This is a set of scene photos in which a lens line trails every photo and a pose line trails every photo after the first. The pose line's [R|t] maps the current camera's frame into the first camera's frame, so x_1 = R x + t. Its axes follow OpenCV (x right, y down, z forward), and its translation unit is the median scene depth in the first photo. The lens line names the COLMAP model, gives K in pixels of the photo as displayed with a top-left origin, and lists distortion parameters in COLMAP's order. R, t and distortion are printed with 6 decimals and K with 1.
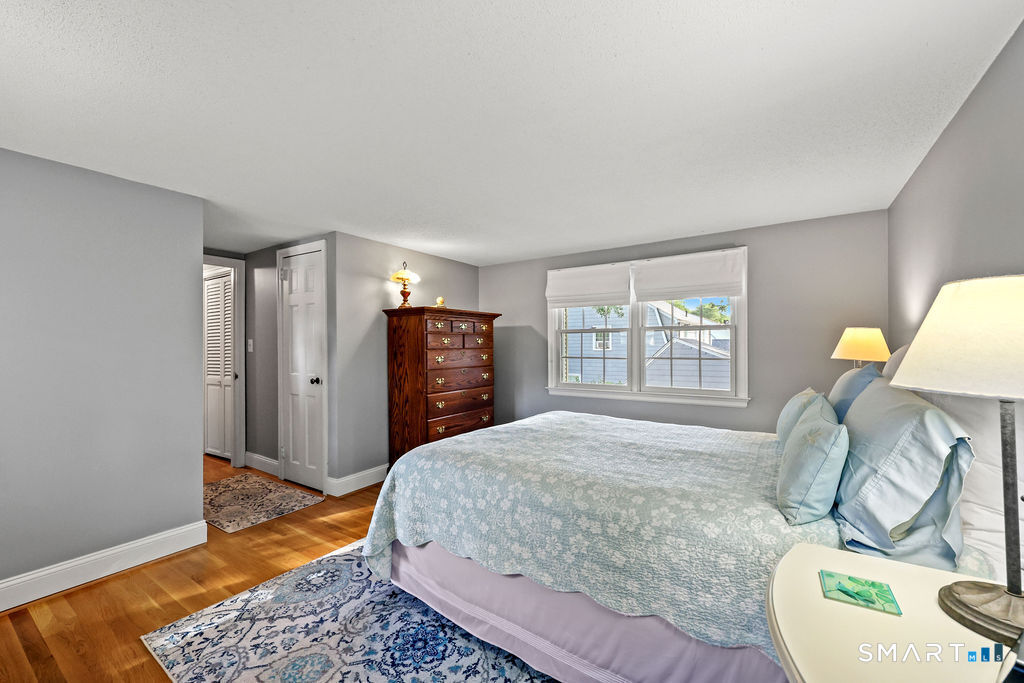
lens RADIAL K [[411.7, 0, 510.4], [0, 411.7, 343.8], [0, 0, 1]] dist [-0.003193, -0.000246]
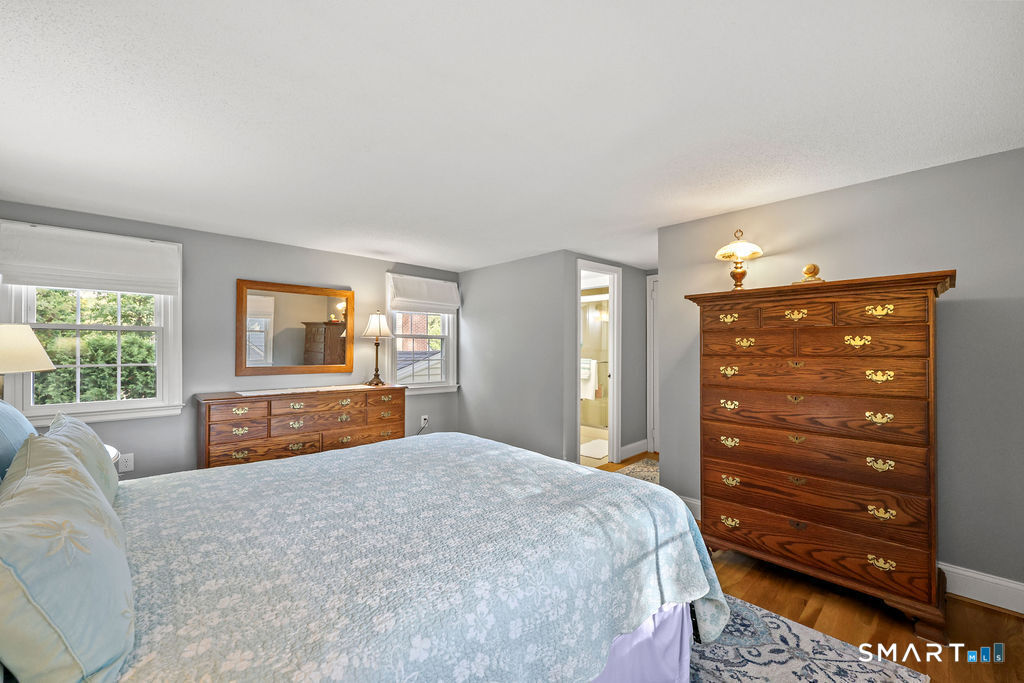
lens RADIAL K [[411.7, 0, 510.4], [0, 411.7, 343.8], [0, 0, 1]] dist [-0.003193, -0.000246]
pose [[-0.211248, -0.005101, -0.977419, 0.520884], [0.003305, 0.999977, -0.005933, -0.002513], [0.977427, -0.004484, -0.211226, 0.783781]]
